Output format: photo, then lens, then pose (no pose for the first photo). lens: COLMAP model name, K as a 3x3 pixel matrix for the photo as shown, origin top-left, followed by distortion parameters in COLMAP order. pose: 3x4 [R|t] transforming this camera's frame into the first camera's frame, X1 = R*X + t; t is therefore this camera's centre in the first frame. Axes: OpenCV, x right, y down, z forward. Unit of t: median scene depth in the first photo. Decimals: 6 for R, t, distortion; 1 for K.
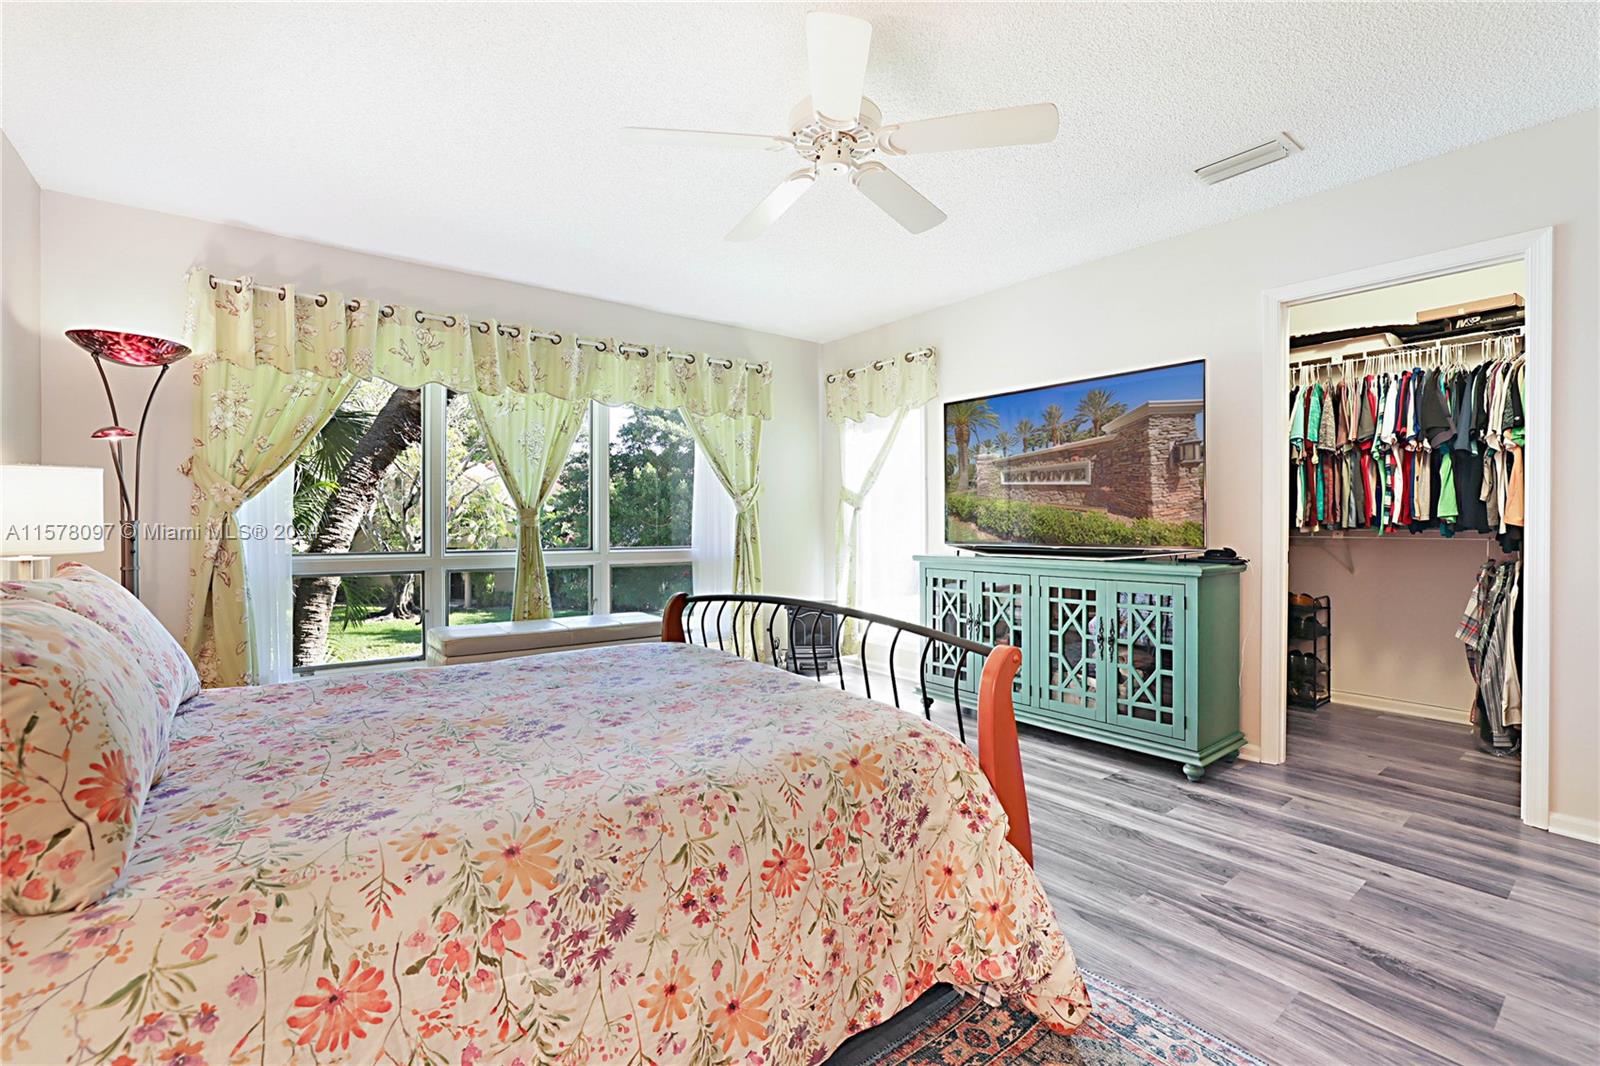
lens RADIAL K [[702.6, 0, 797.0], [0, 702.6, 527.9], [0, 0, 1]] dist [-0.033312, 0.009129]
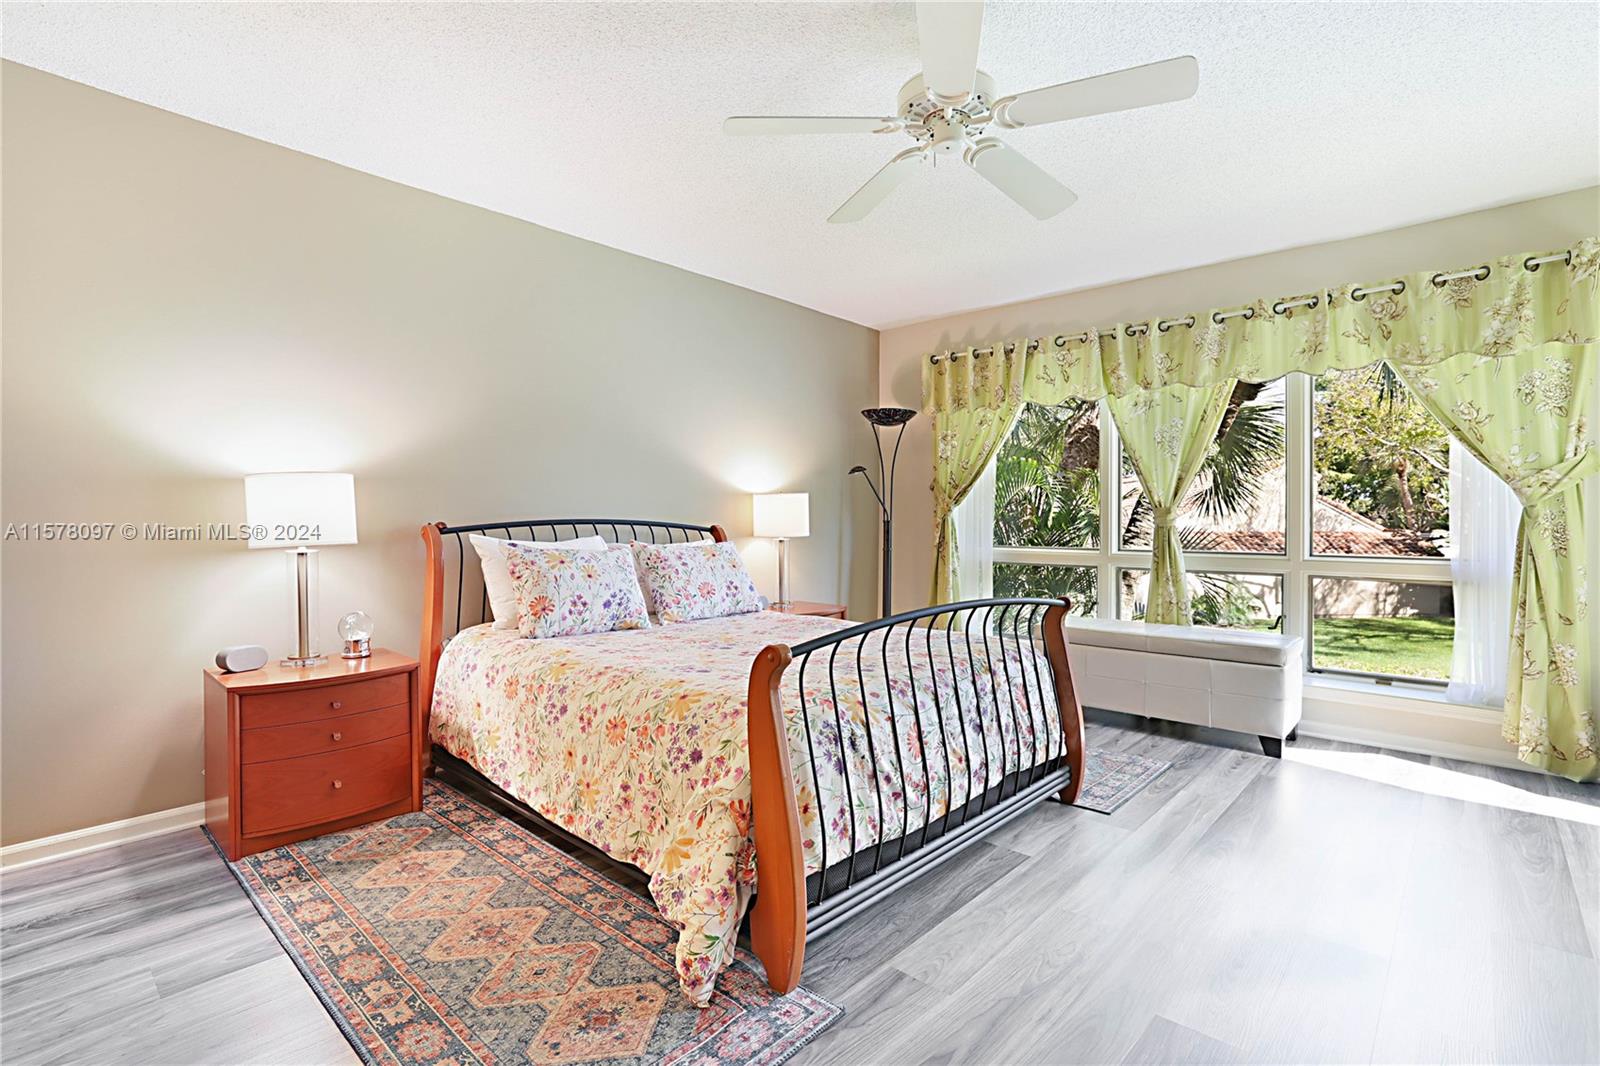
lens RADIAL K [[752.1, 0, 798.4], [0, 752.1, 520.0], [0, 0, 1]] dist [-0.024063, 0.005121]
pose [[0.169895, -0.000294, -0.985462, 0.839158], [-0.008637, 0.999961, -0.001787, -0.006533], [0.985424, 0.008815, 0.169886, 0.515753]]
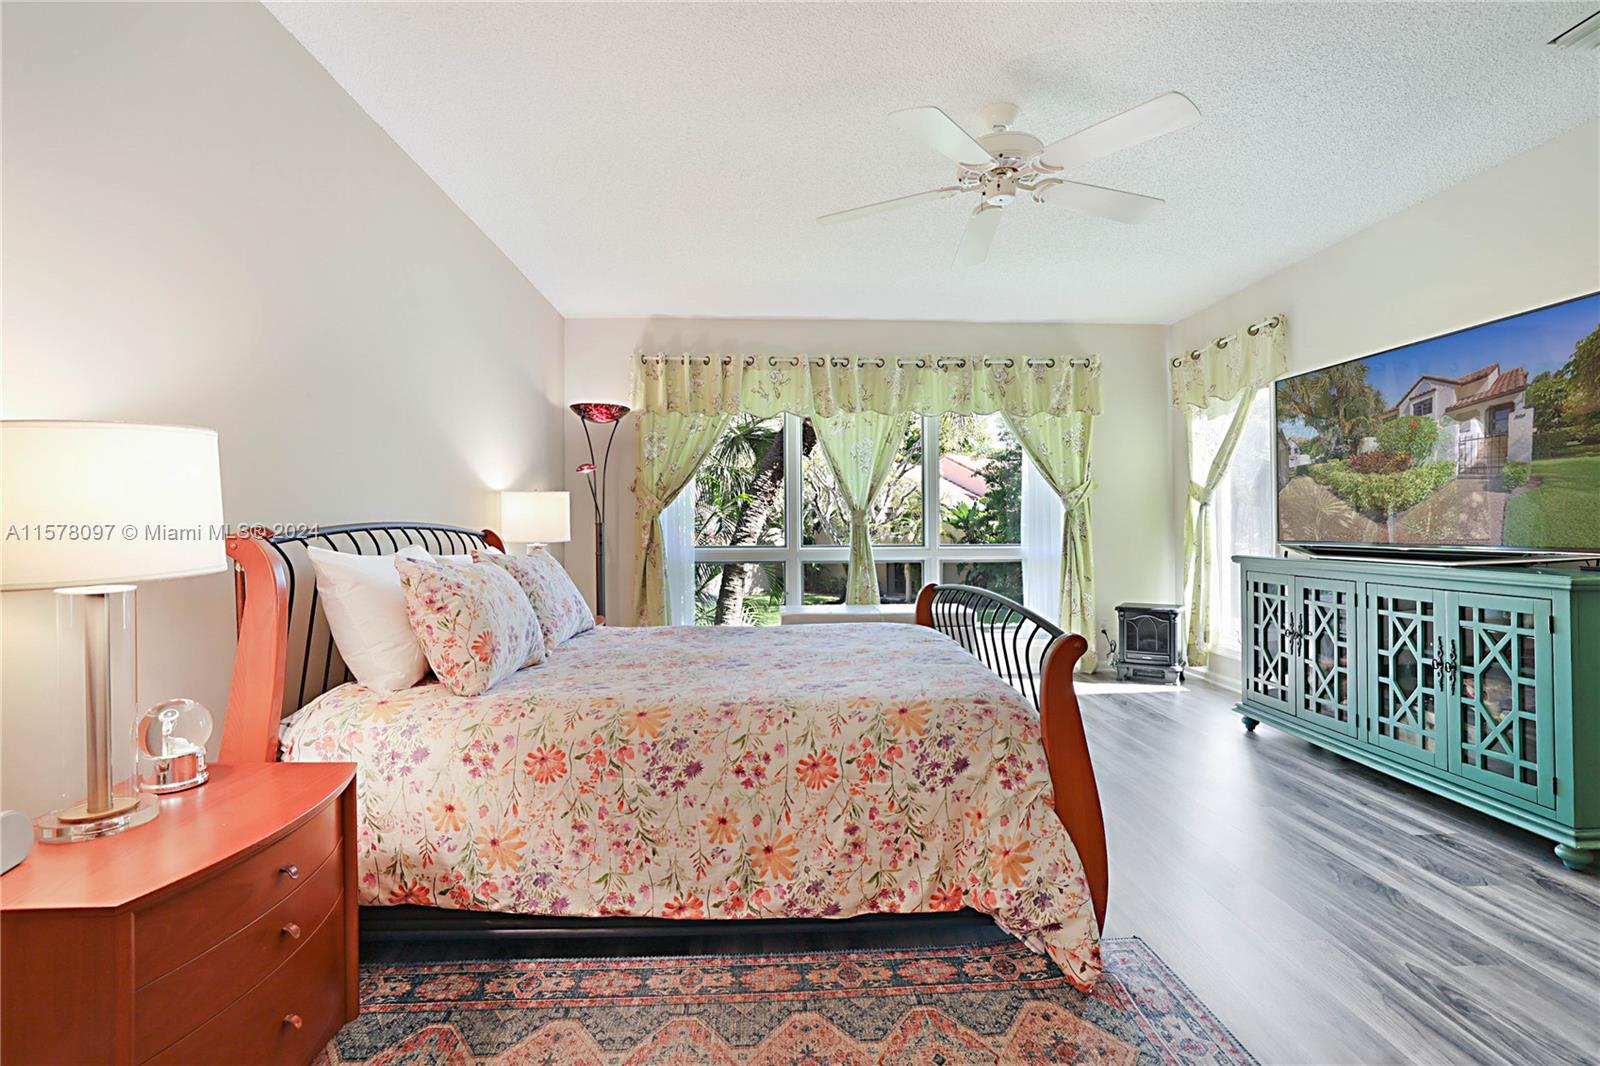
lens RADIAL K [[728.5, 0, 799.3], [0, 728.5, 523.3], [0, 0, 1]] dist [-0.033007, 0.010864]
pose [[0.821326, -0.004731, -0.570440, 0.361990], [0.002249, 0.999985, -0.005056, 0.001027], [0.570455, 0.002869, 0.821324, -0.100025]]
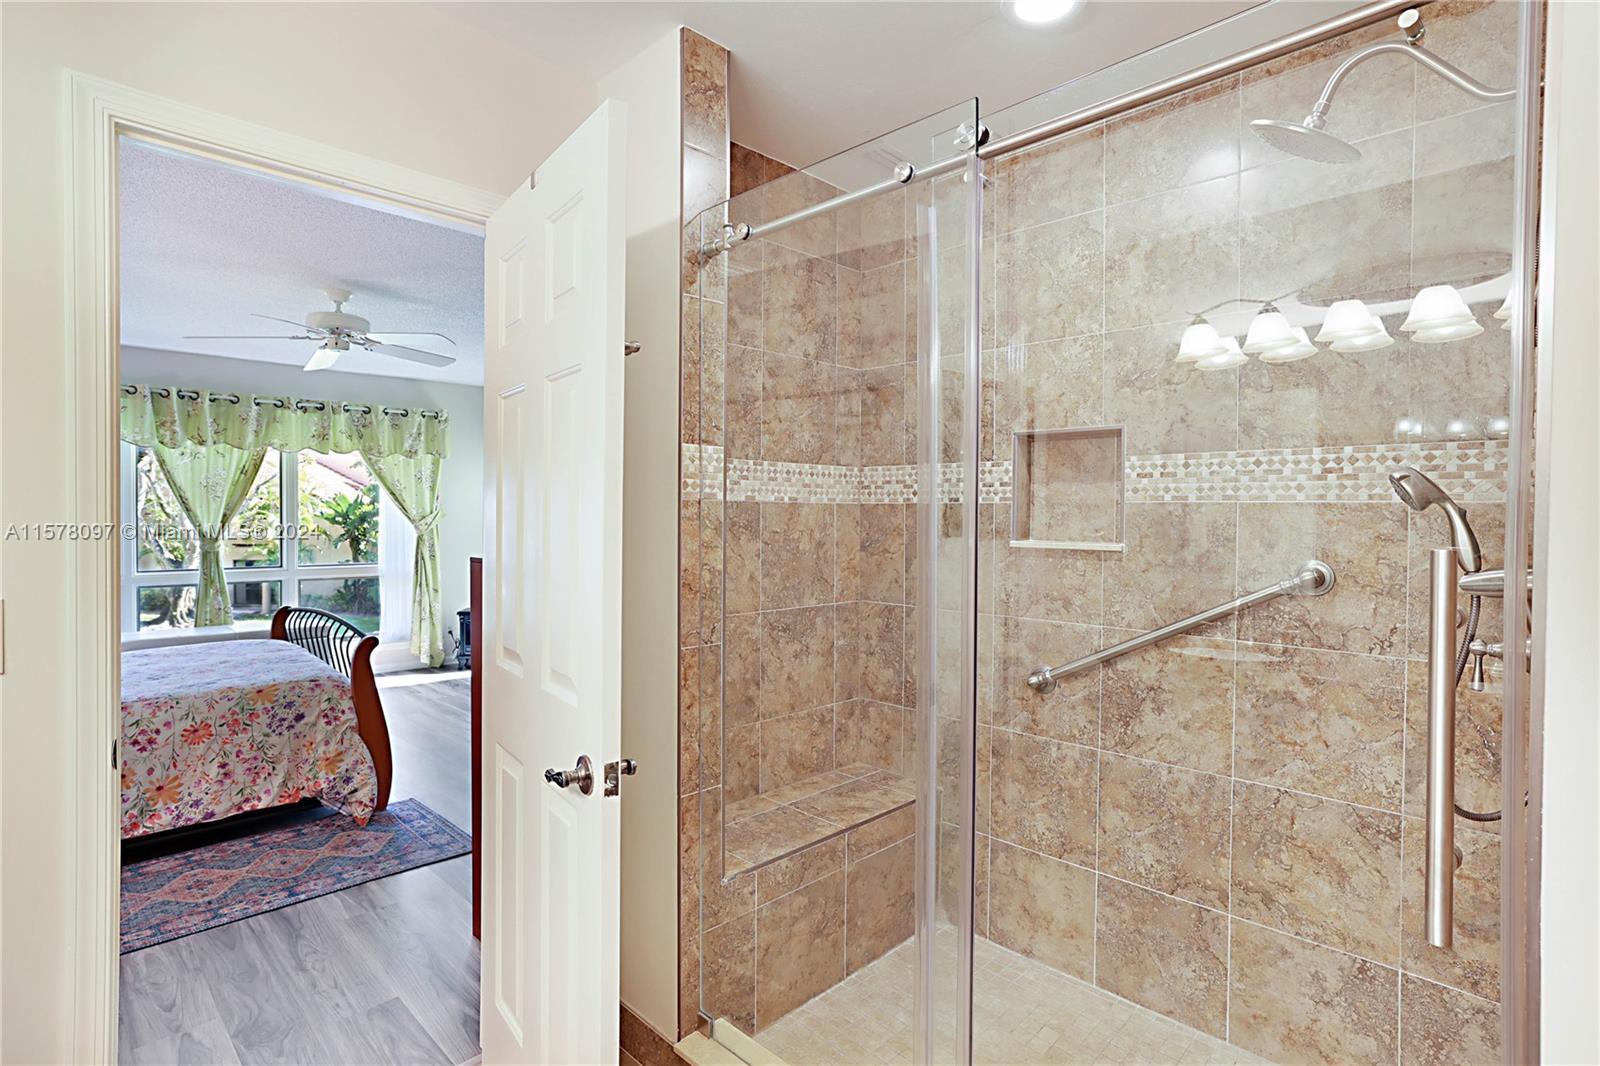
lens RADIAL K [[799.3, 0, 788.3], [0, 799.3, 527.4], [0, 0, 1]] dist [-0.012093, 0.006269]
pose [[0.992559, 0.004796, 0.121667, 0.723223], [-0.006044, 0.999933, 0.009892, -0.099897], [-0.121611, -0.010553, 0.992522, -0.823631]]
